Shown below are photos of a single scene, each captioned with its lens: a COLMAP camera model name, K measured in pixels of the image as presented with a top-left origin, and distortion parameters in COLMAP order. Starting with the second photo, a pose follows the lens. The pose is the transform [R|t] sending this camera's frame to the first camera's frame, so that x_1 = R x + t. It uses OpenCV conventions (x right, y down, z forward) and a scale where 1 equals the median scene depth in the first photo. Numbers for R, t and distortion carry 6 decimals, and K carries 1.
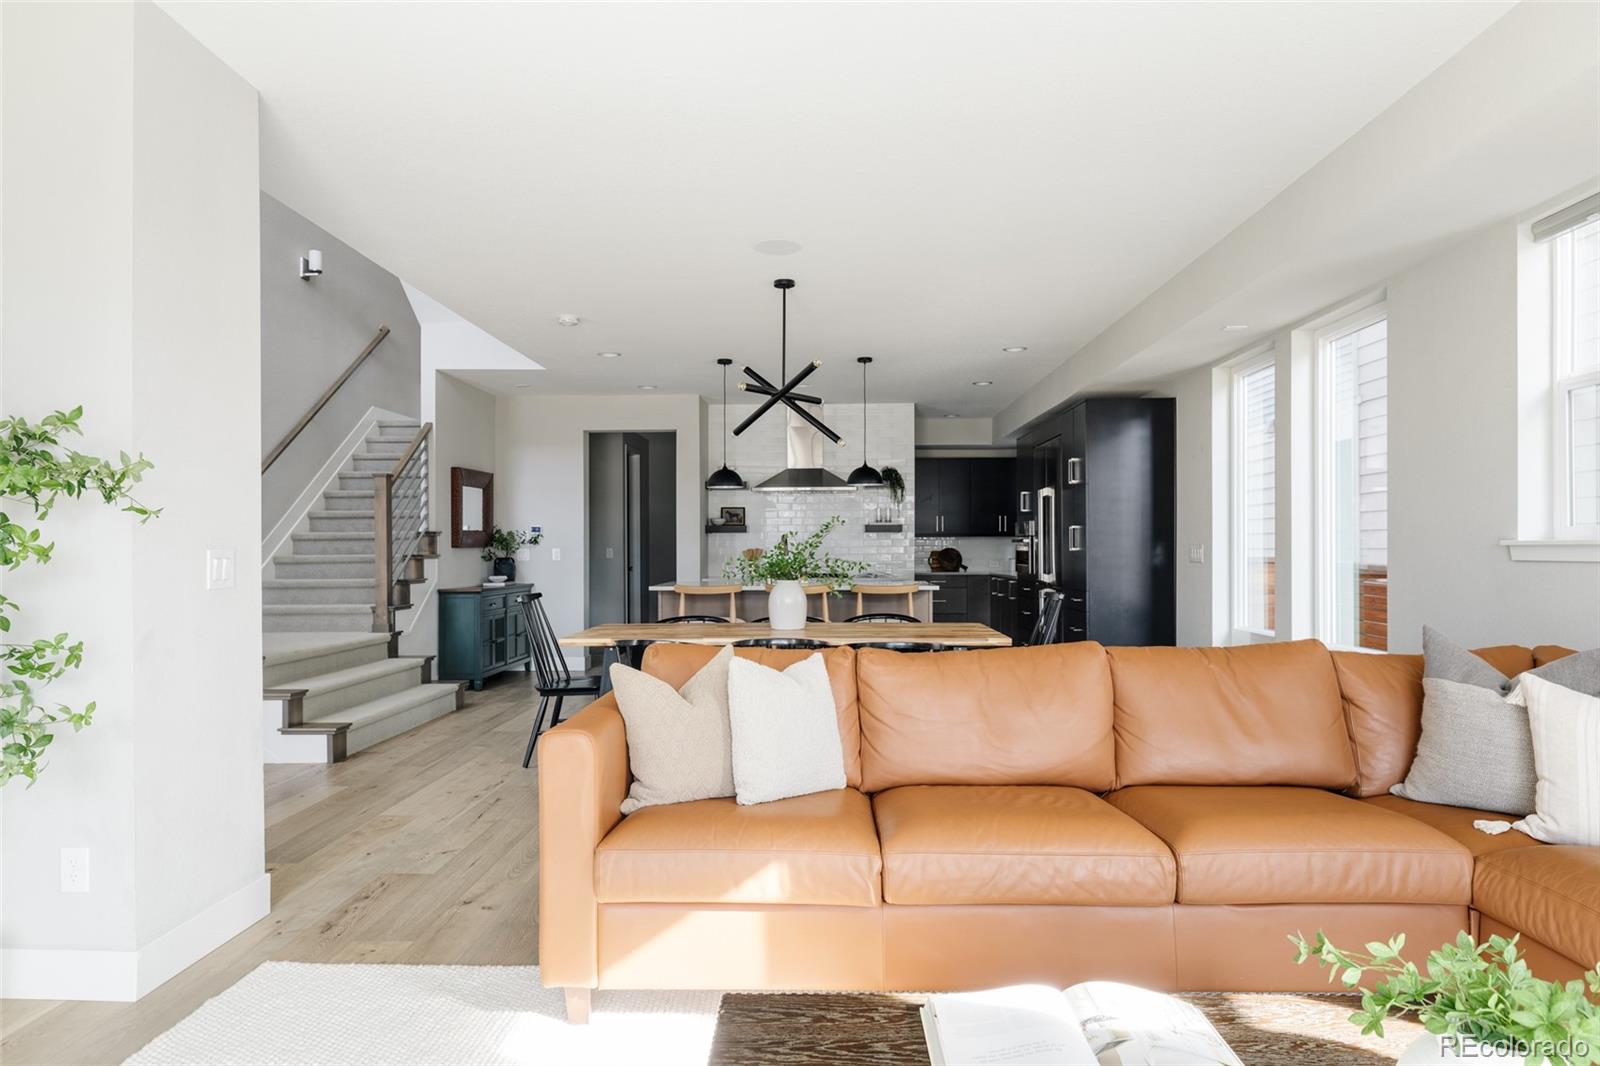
lens RADIAL K [[930.0, 0, 806.1], [0, 930.0, 549.0], [0, 0, 1]] dist [-0.000125, -0.020061]
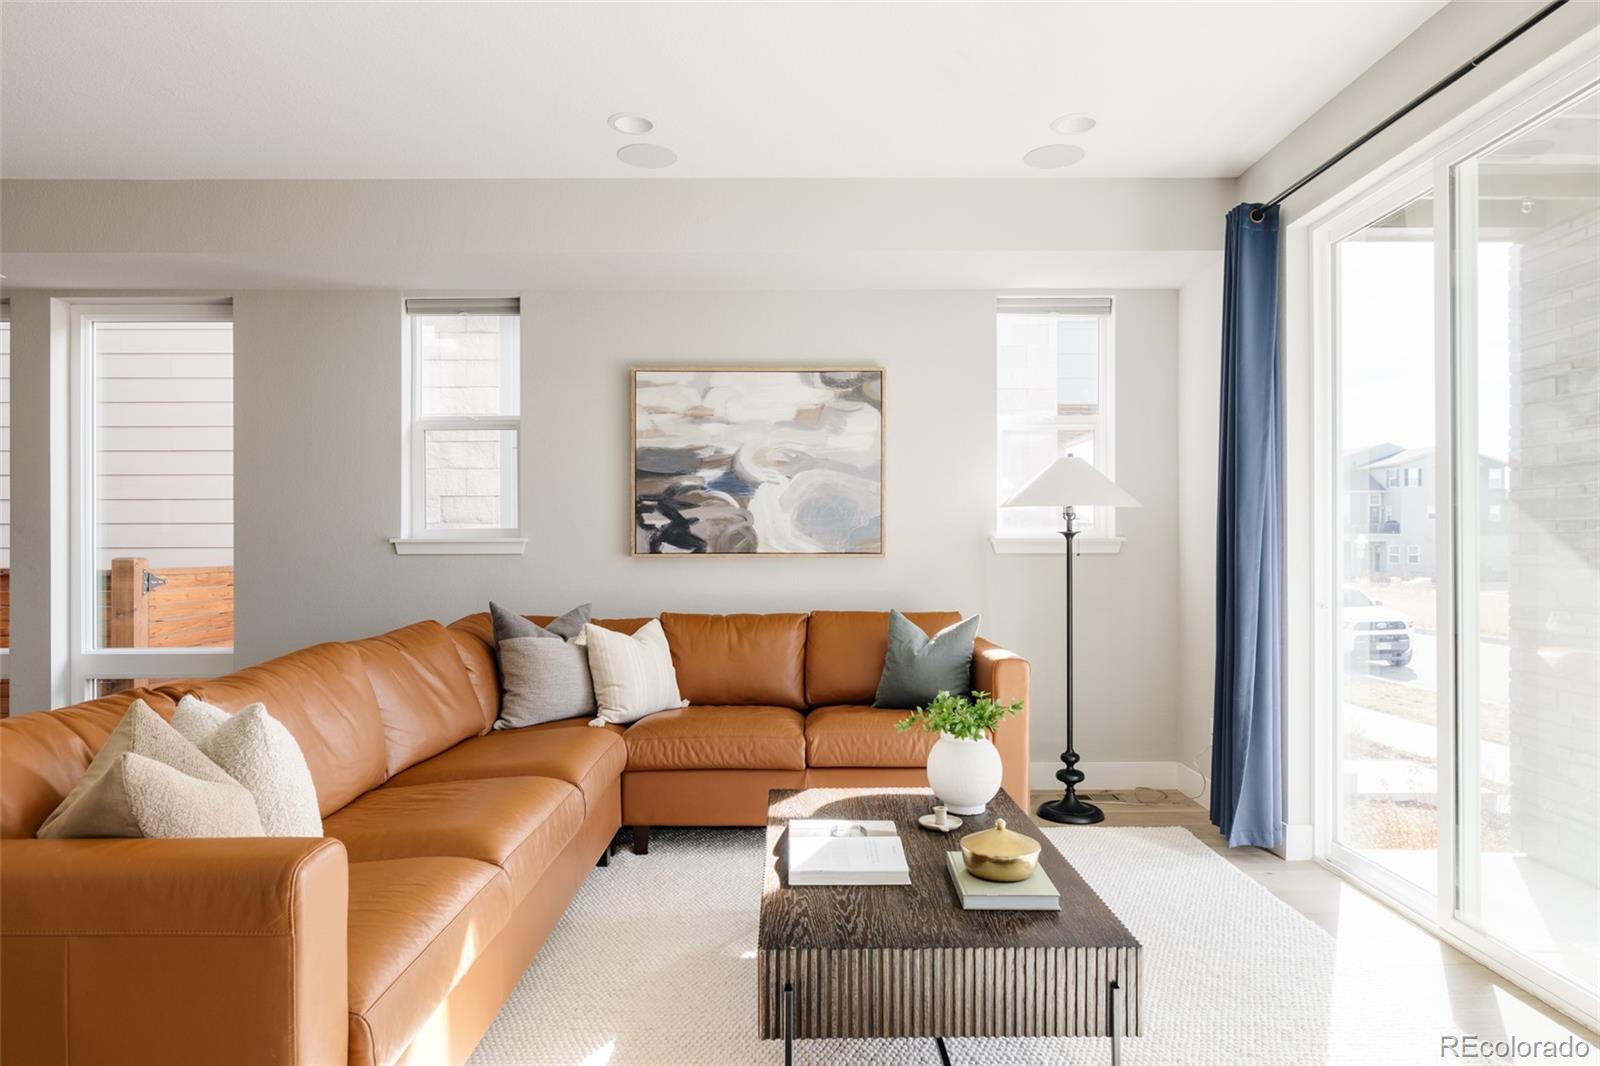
lens RADIAL K [[930.0, 0, 806.1], [0, 930.0, 549.0], [0, 0, 1]] dist [-0.000125, -0.020061]
pose [[-0.039093, -0.003283, 0.999230, -0.572988], [-0.001438, 0.999994, 0.003229, 0.000132], [-0.999235, -0.001310, -0.039097, 0.476718]]
